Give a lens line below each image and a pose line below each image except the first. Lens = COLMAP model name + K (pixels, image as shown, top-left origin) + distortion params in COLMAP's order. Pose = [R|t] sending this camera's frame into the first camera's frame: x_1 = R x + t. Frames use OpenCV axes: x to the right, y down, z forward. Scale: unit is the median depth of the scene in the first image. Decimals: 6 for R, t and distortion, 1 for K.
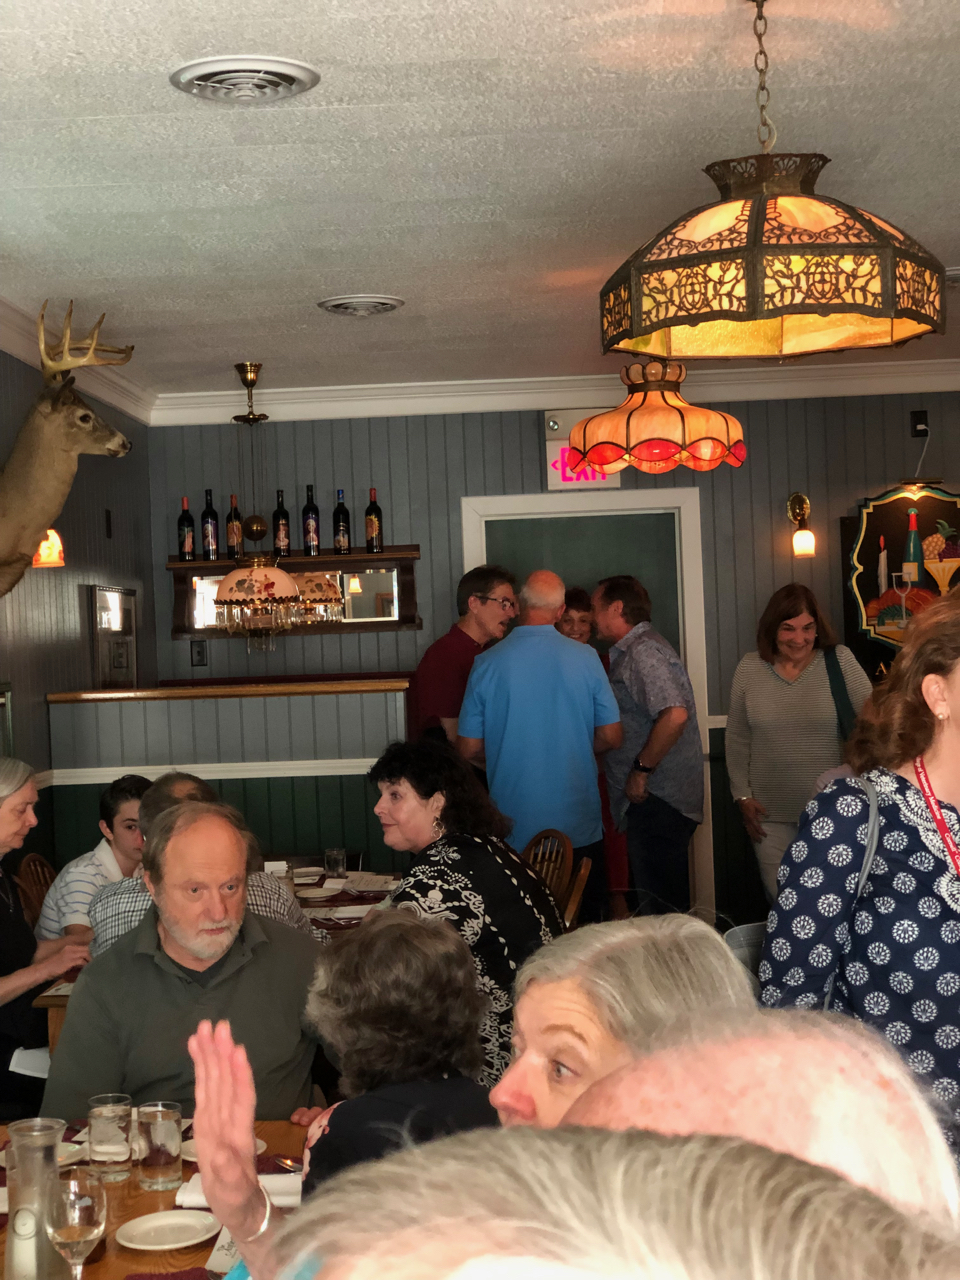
lens RADIAL K [[1913.1, 0, 450.0], [0, 1913.1, 642.4], [0, 0, 1]] dist [0.108302, -0.472498]
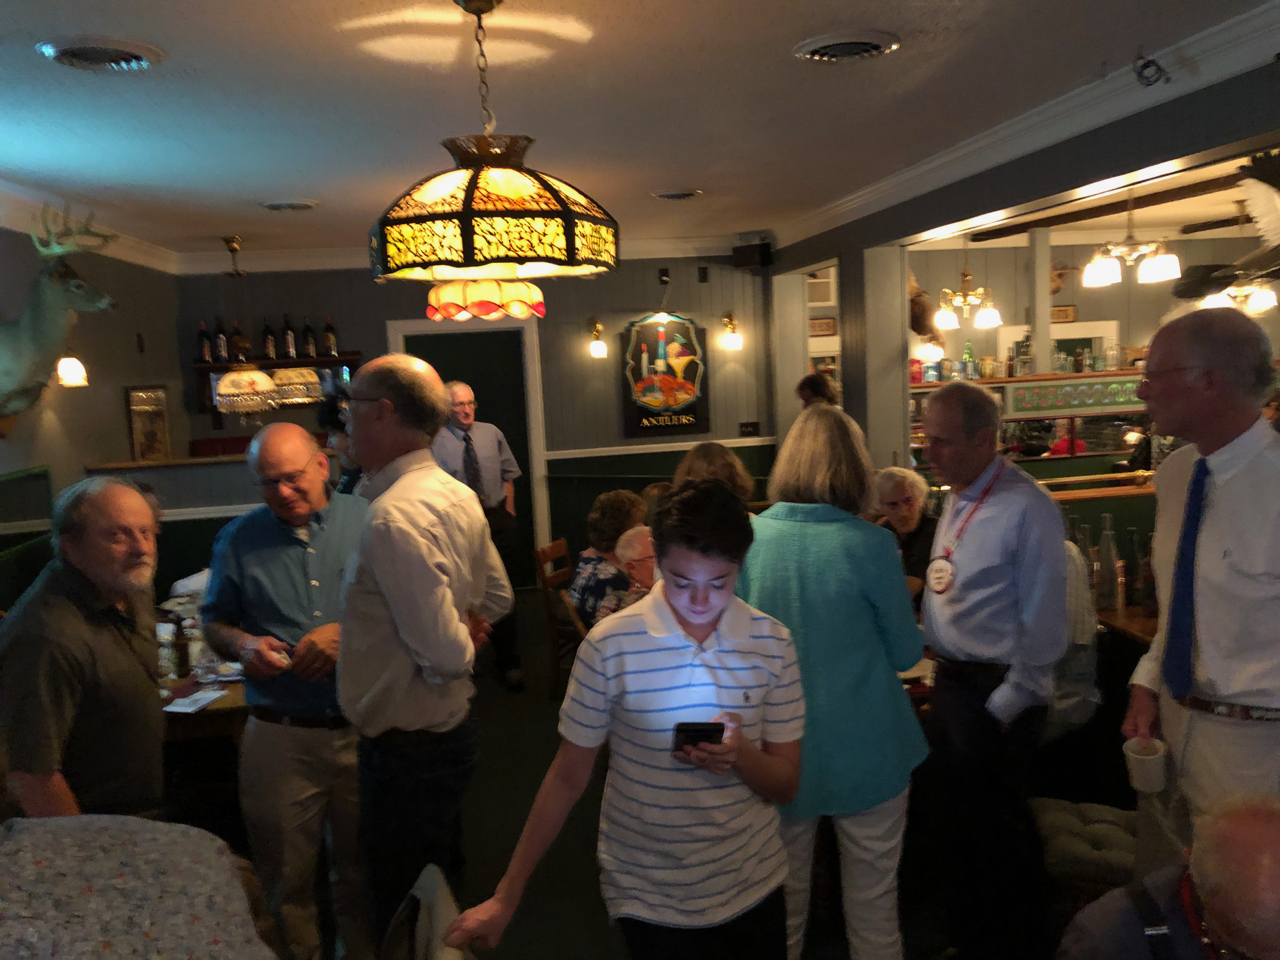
lens RADIAL K [[1047.3, 0, 650.3], [0, 1047.3, 475.9], [0, 0, 1]] dist [0.032782, -0.012119]
pose [[0.979941, -0.035936, 0.196019, 0.068878], [0.016140, 0.994688, 0.101667, -0.049793], [-0.198631, -0.096464, 0.975316, 0.133923]]
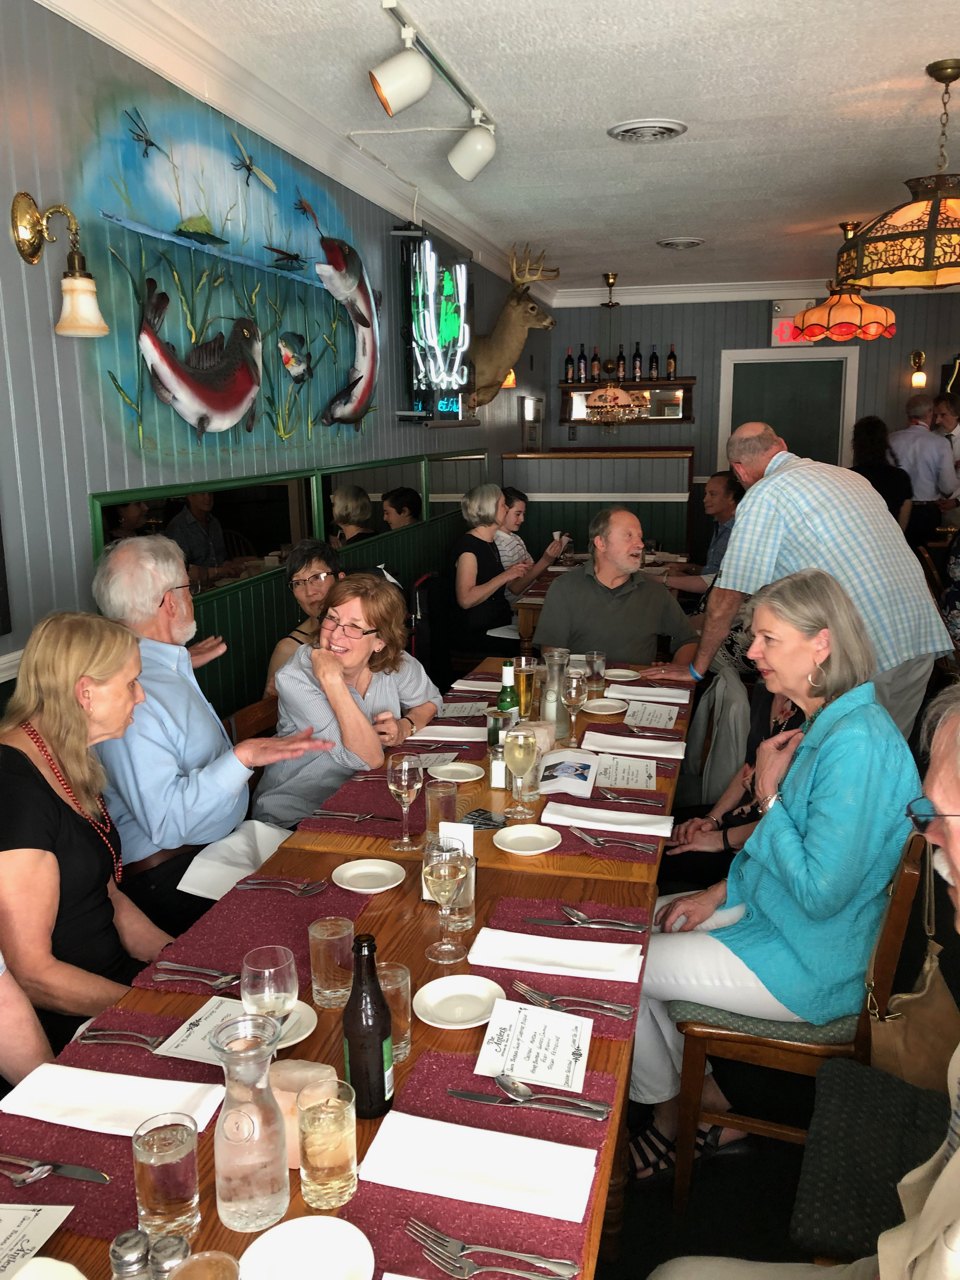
lens RADIAL K [[1049.9, 0, 493.1], [0, 1049.9, 607.5], [0, 0, 1]] dist [0.039586, -0.007502]
pose [[0.983307, 0.059662, -0.171893, -0.031482], [-0.029121, 0.984138, 0.174996, -0.006649], [0.179607, -0.167069, 0.969448, -0.070181]]
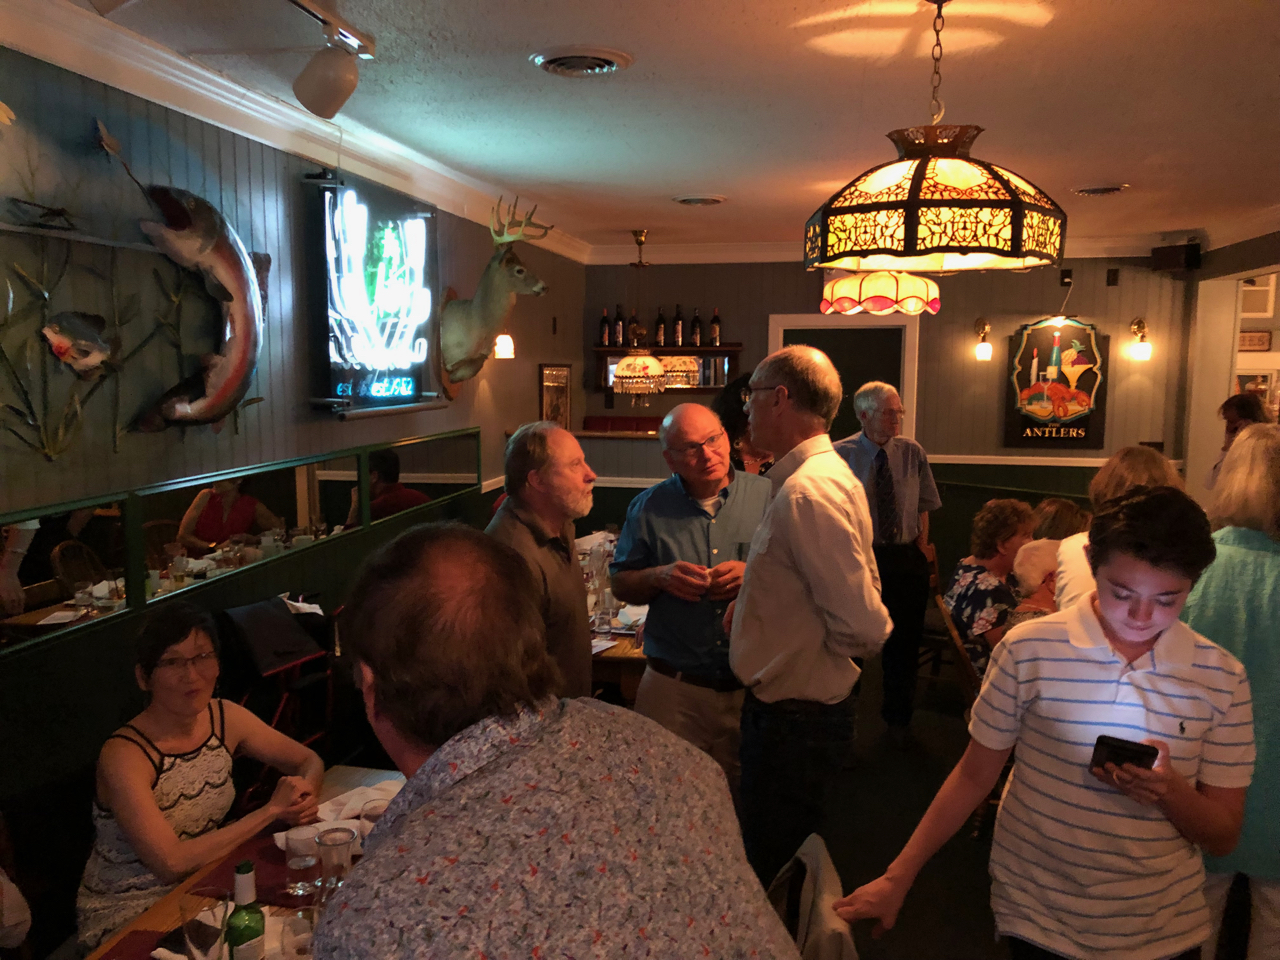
lens RADIAL K [[1049.9, 0, 635.2], [0, 1049.9, 474.9], [0, 0, 1]] dist [0.039586, -0.007502]
pose [[0.988003, 0.059818, -0.142382, 0.043323], [-0.044860, 0.993349, 0.106041, -0.044702], [0.147778, -0.098382, 0.984115, 0.123617]]
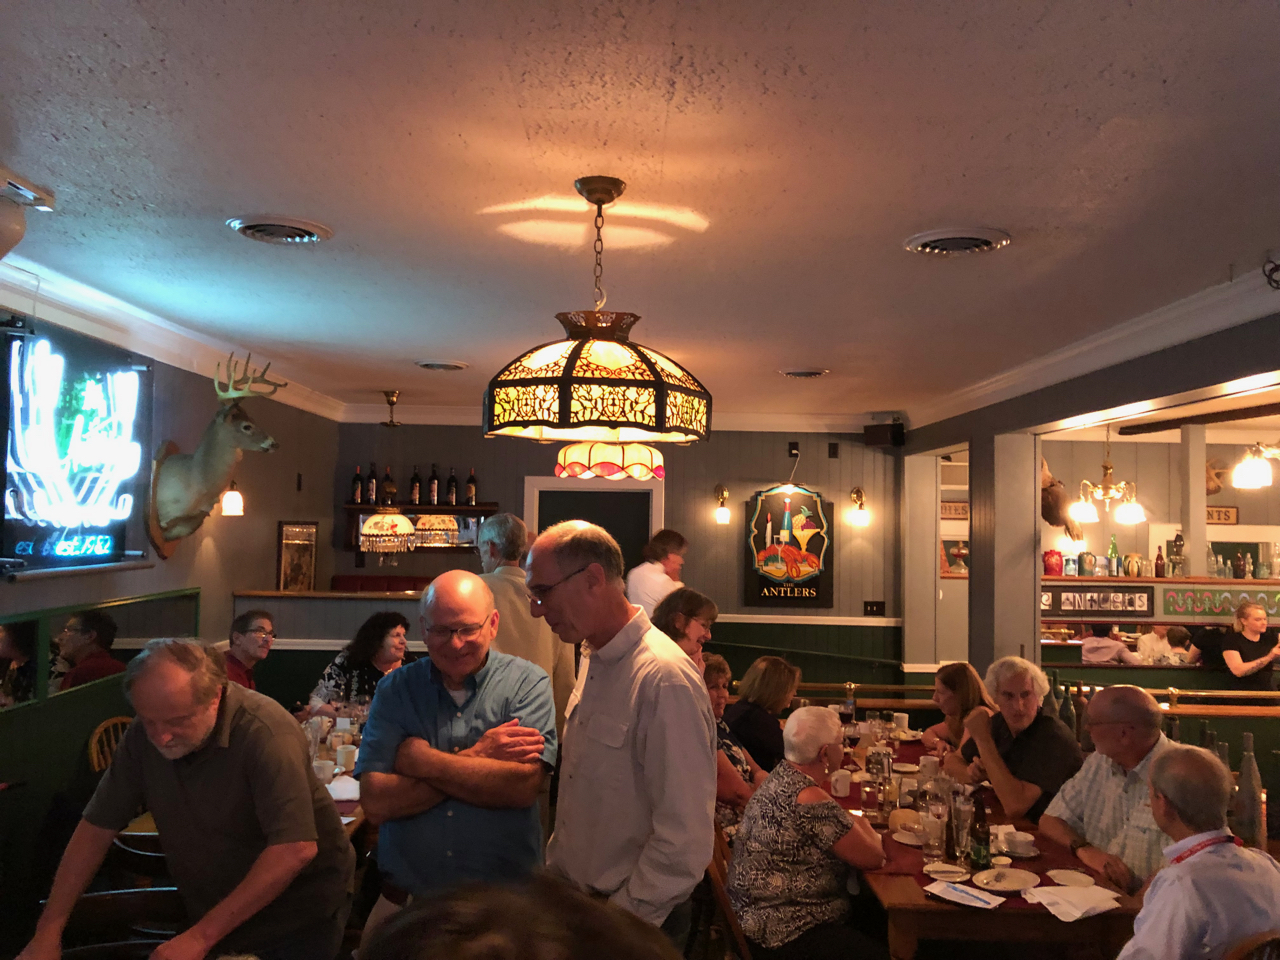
lens RADIAL K [[1044.1, 0, 635.8], [0, 1044.1, 484.3], [0, 0, 1]] dist [0.046012, -0.016003]
pose [[0.997072, 0.058930, 0.048726, 0.090634], [-0.056722, 0.997352, -0.045526, -0.049073], [-0.051279, 0.042629, 0.997774, 0.121219]]
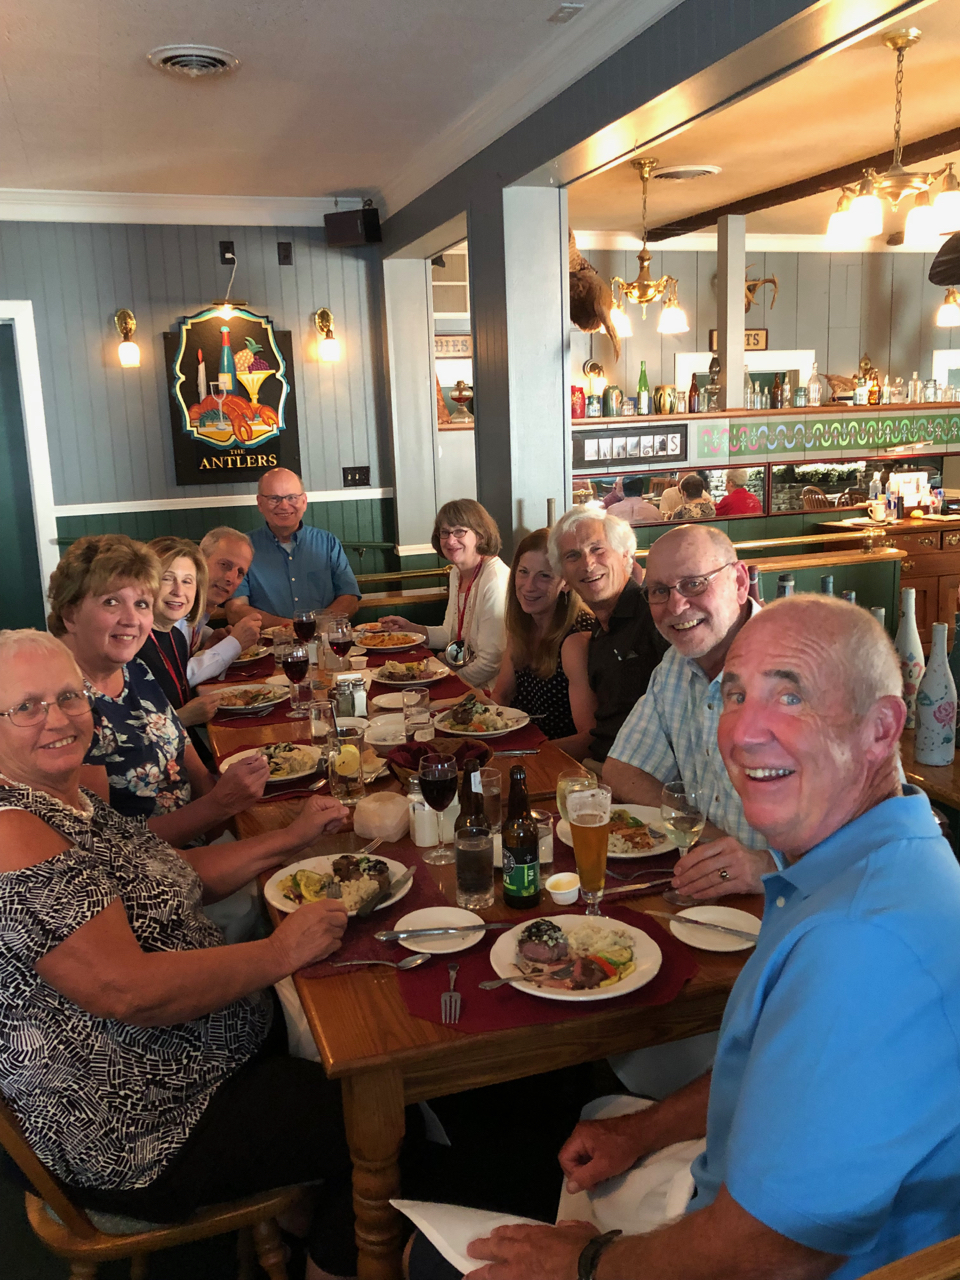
lens RADIAL K [[1102.4, 0, 480.0], [0, 1102.4, 640.0], [0, 0, 1]] dist [0.004033, -0.013224]
pose [[0.934084, -0.067797, 0.350558, 0.204721], [0.002729, 0.983134, 0.182866, -0.005403], [-0.357043, -0.169855, 0.918515, 0.428807]]
